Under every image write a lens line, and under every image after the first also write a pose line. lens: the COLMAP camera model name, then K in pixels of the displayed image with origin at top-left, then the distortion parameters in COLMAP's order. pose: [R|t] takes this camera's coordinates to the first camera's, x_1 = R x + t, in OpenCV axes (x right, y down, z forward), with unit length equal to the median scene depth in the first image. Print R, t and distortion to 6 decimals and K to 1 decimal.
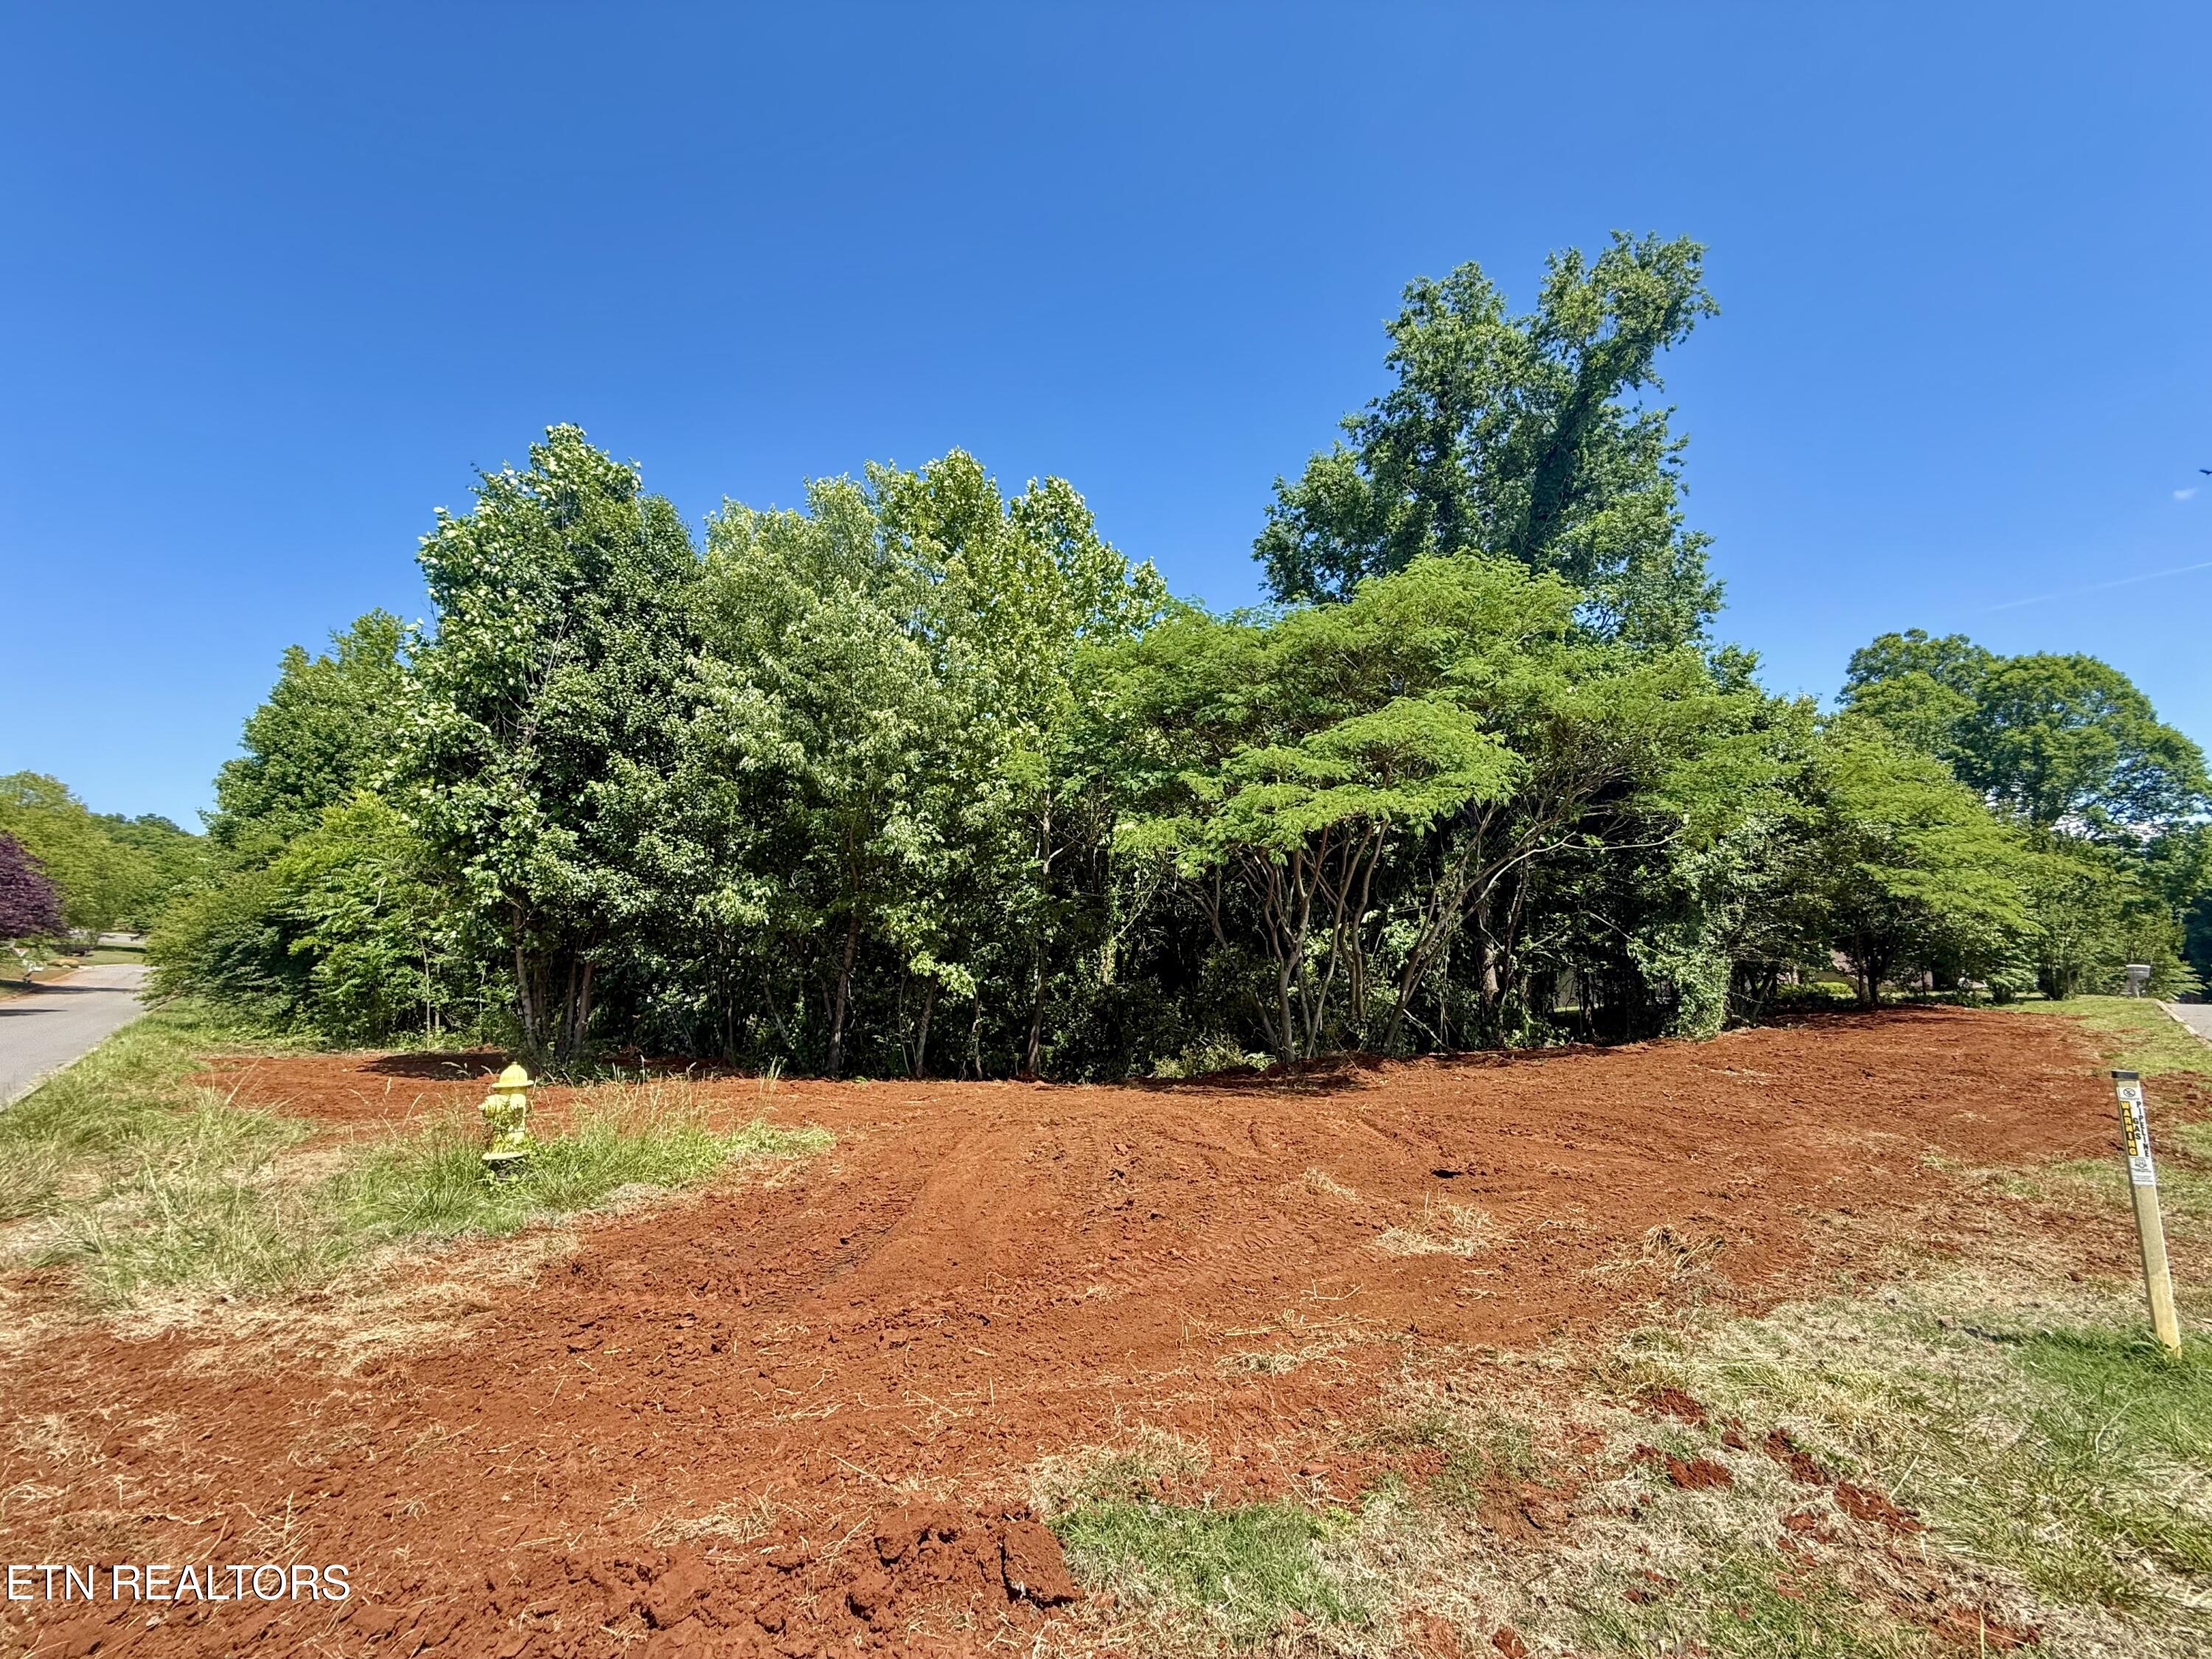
lens RADIAL K [[880.1, 0, 1106.9], [0, 880.1, 817.1], [0, 0, 1]] dist [-0.001349, 0.000231]
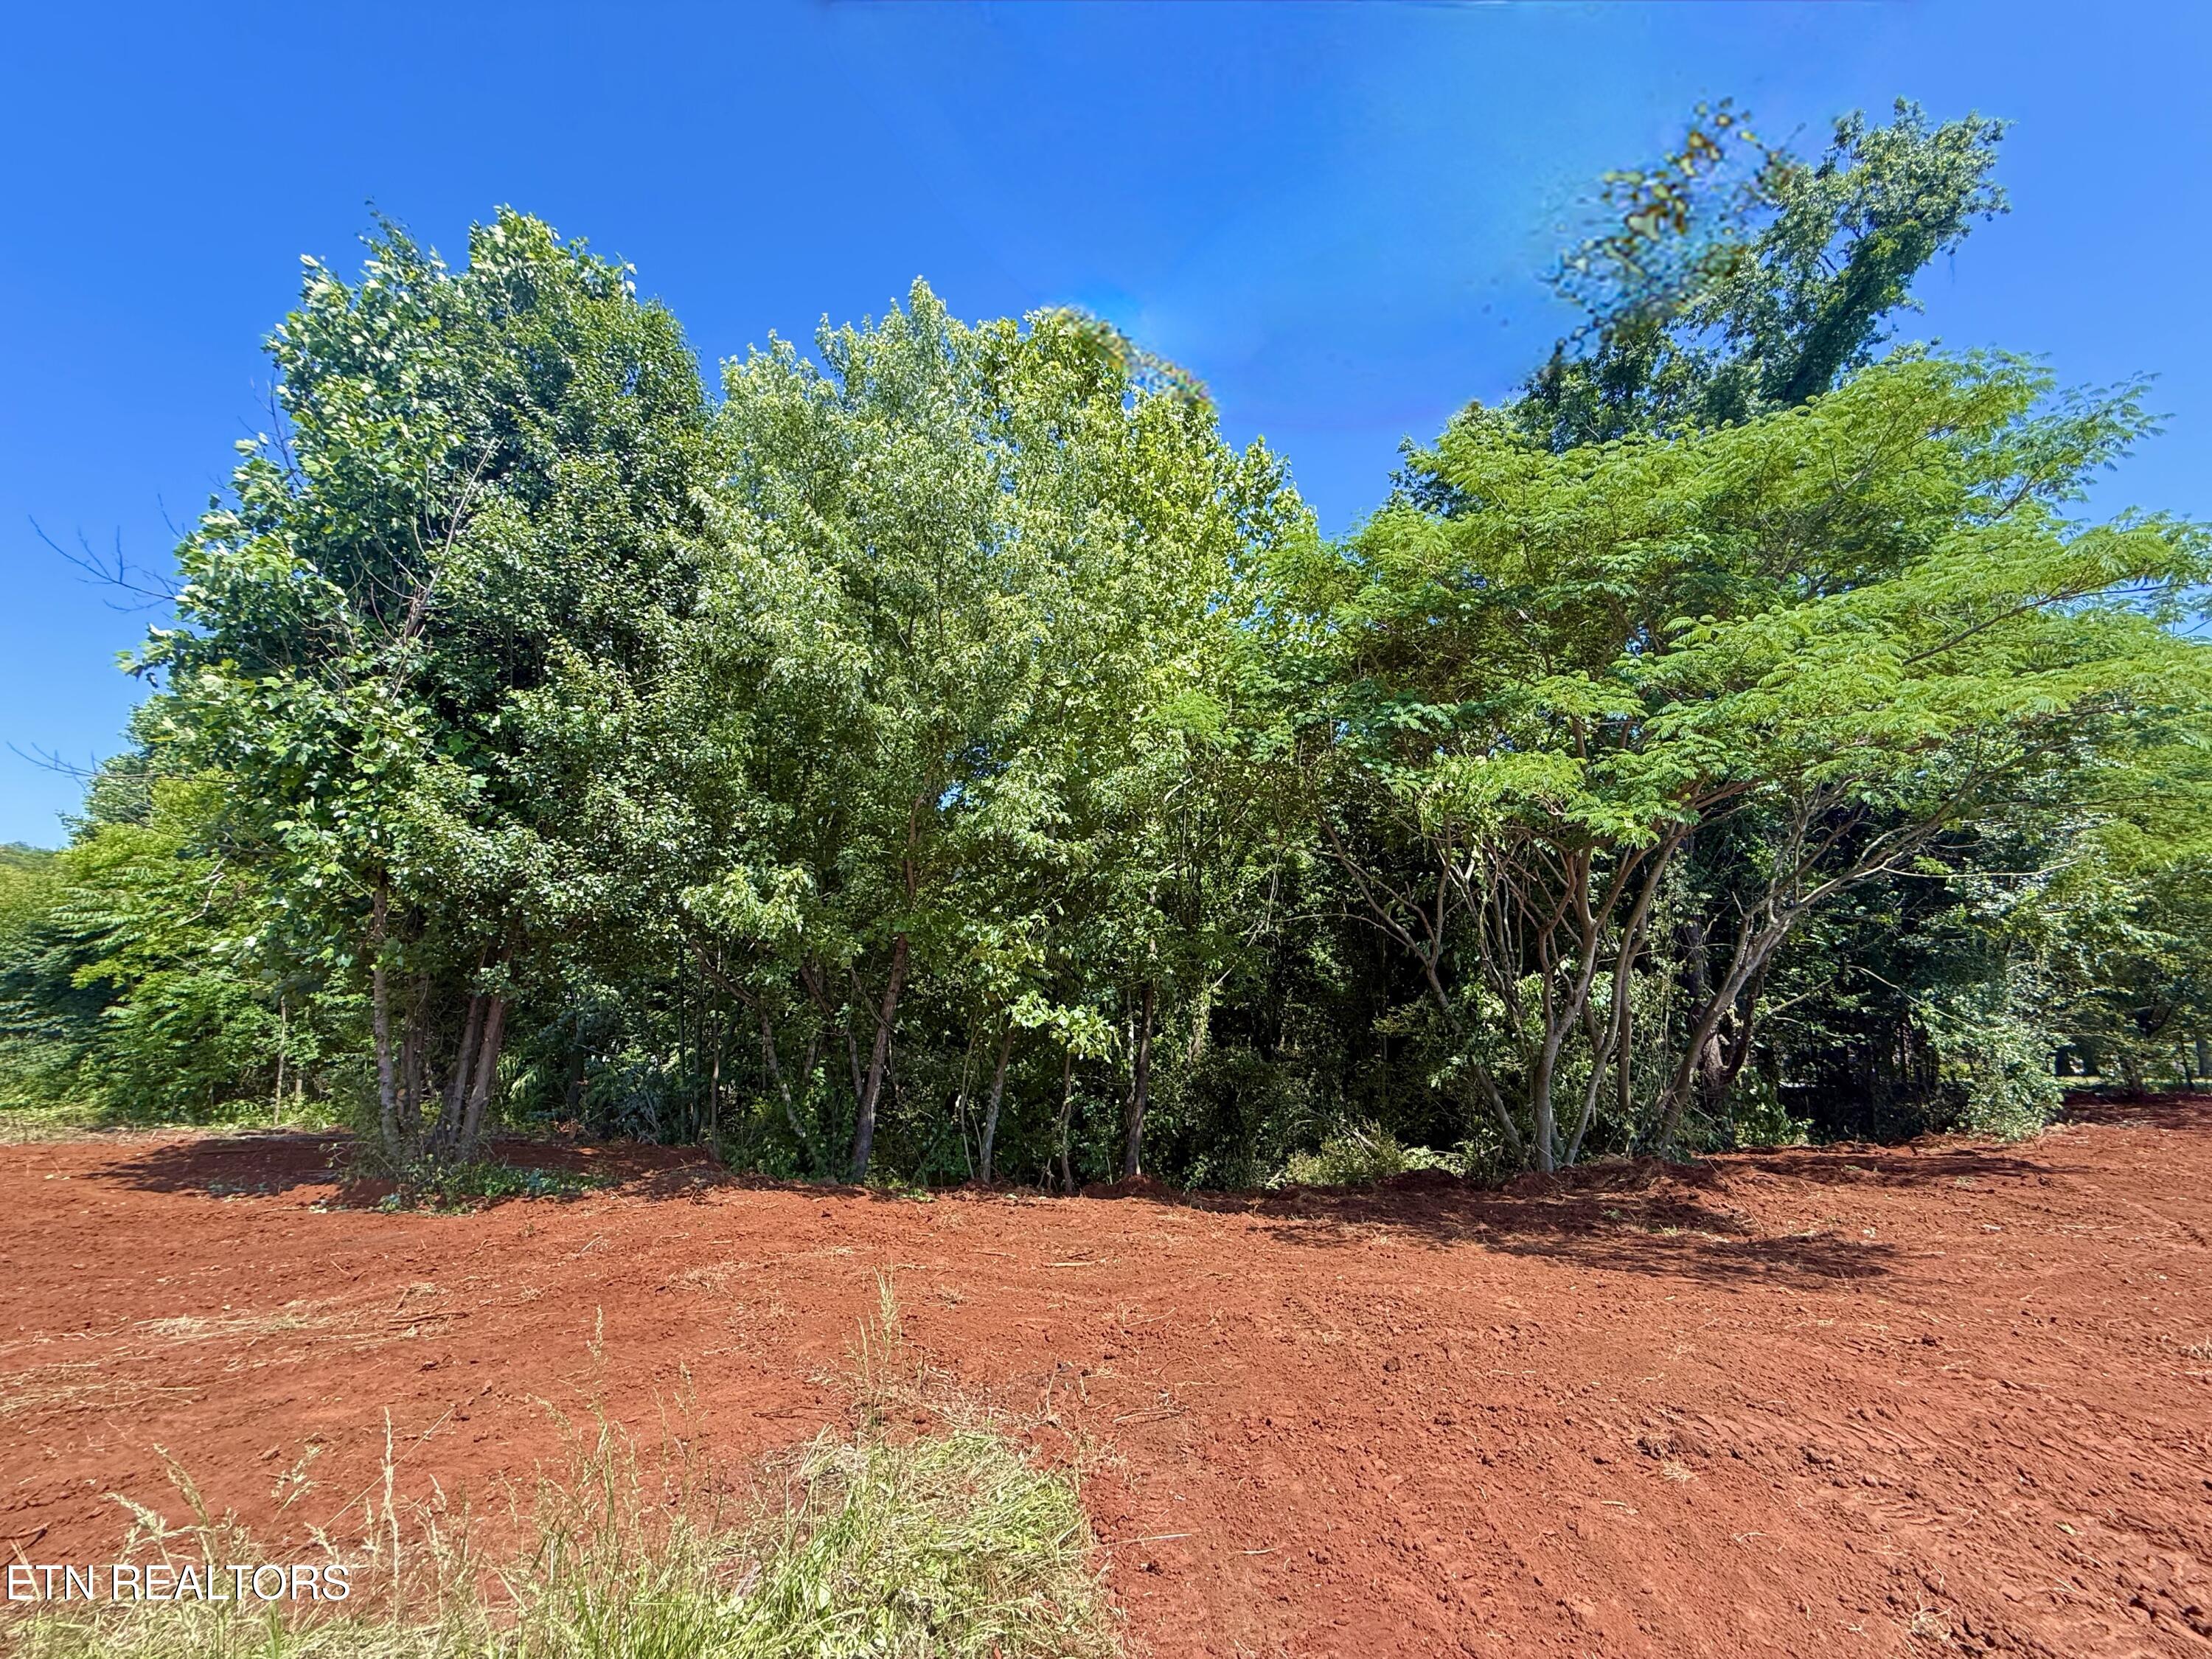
lens RADIAL K [[875.1, 0, 1104.6], [0, 875.1, 822.9], [0, 0, 1]] dist [-0.001578, 0.000483]
pose [[0.999438, 0.024143, 0.023277, -0.159206], [-0.022502, 0.997407, -0.068355, 0.066071], [-0.024867, 0.067793, 0.997389, 0.326295]]
